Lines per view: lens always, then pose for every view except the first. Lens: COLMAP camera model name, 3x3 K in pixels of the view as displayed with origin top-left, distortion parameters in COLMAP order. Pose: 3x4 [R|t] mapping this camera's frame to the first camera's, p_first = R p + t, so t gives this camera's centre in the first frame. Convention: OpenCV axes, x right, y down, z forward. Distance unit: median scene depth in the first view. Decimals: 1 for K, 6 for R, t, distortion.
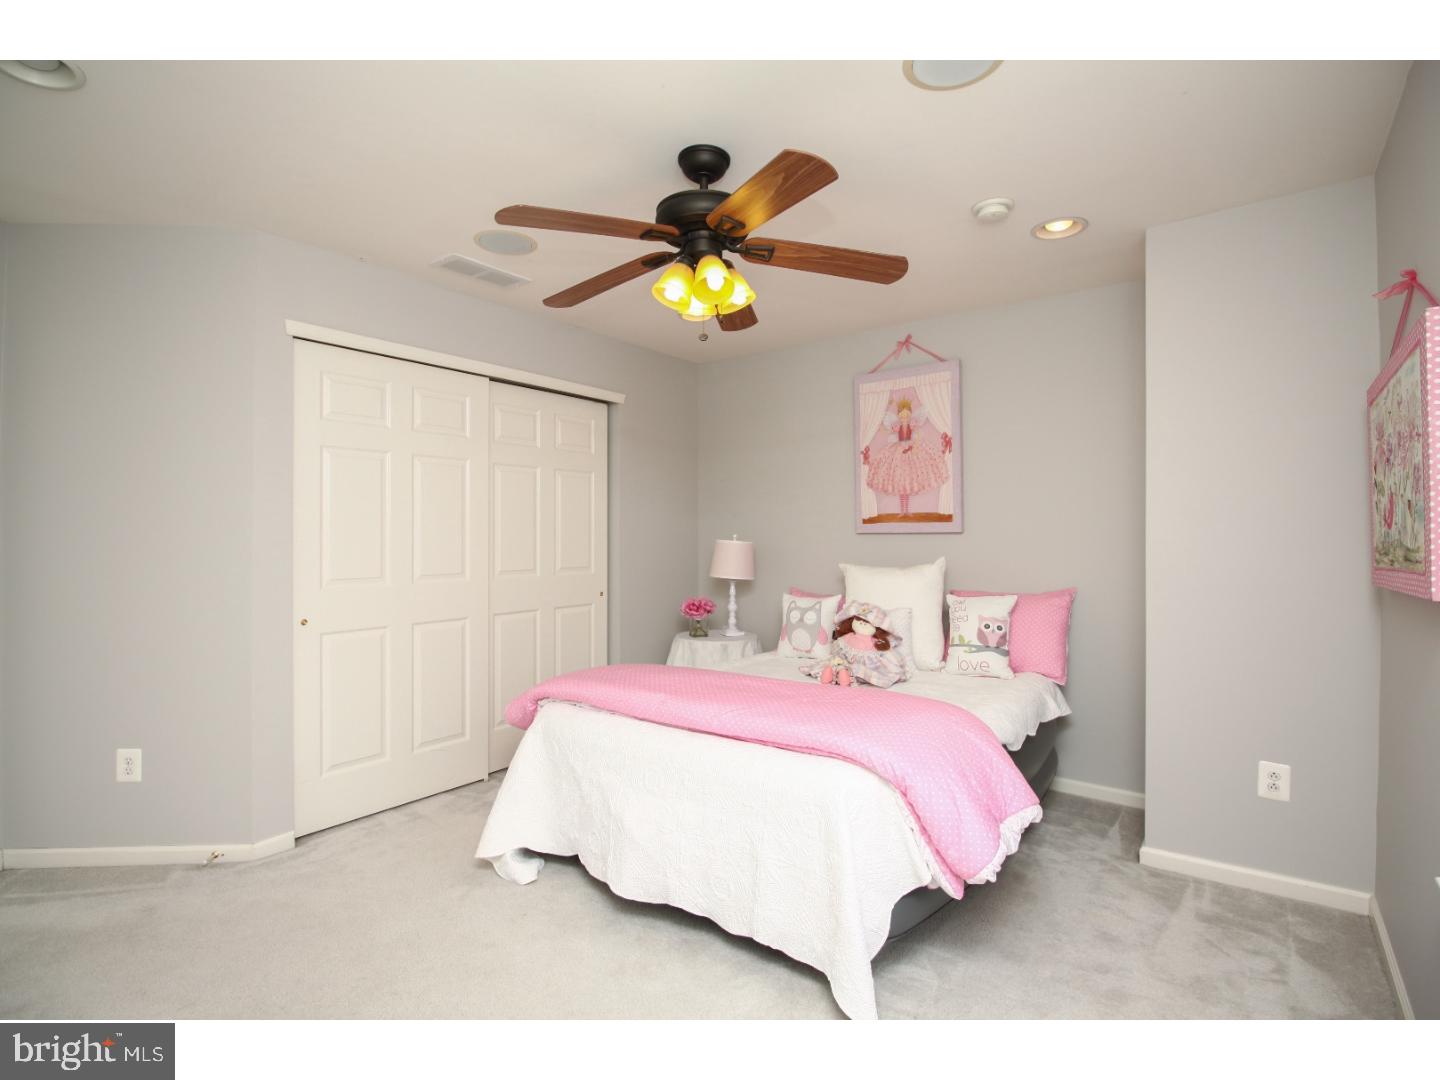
lens RADIAL K [[689.2, 0, 718.3], [0, 689.2, 533.3], [0, 0, 1]] dist [-0.028232, 0.000010]
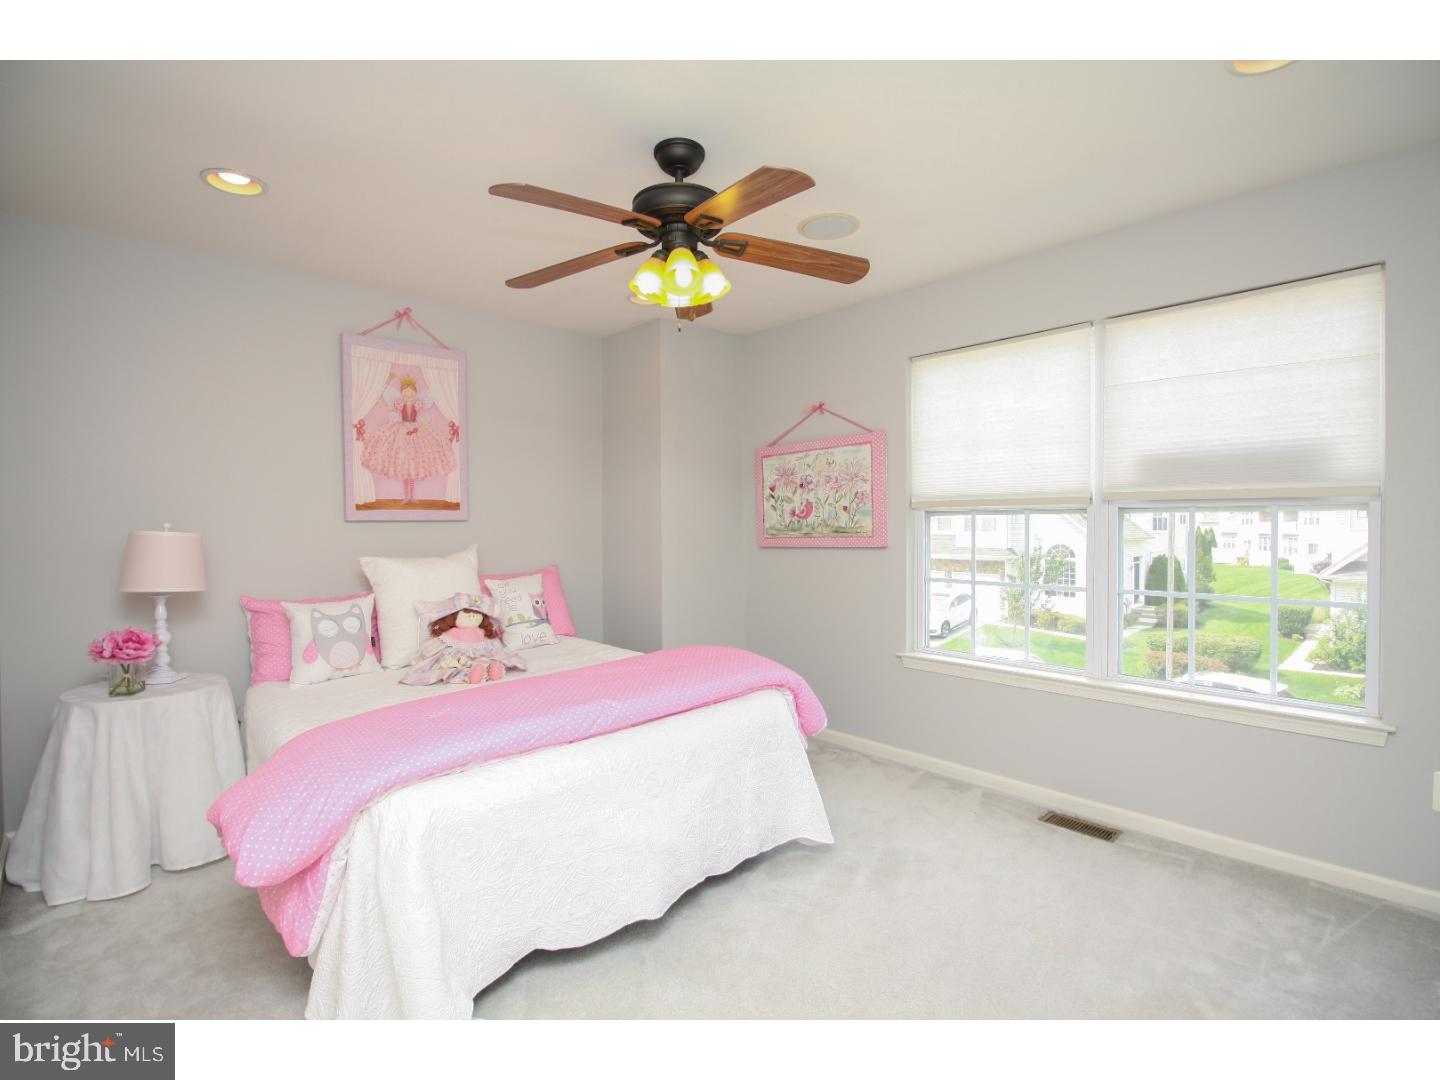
lens RADIAL K [[688.0, 0, 718.2], [0, 688.0, 529.3], [0, 0, 1]] dist [0.002629, 0.000185]
pose [[0.157282, -0.007650, 0.987524, -0.588521], [0.003377, 0.999968, 0.007209, 0.005741], [-0.987548, 0.002201, 0.157302, 0.444150]]
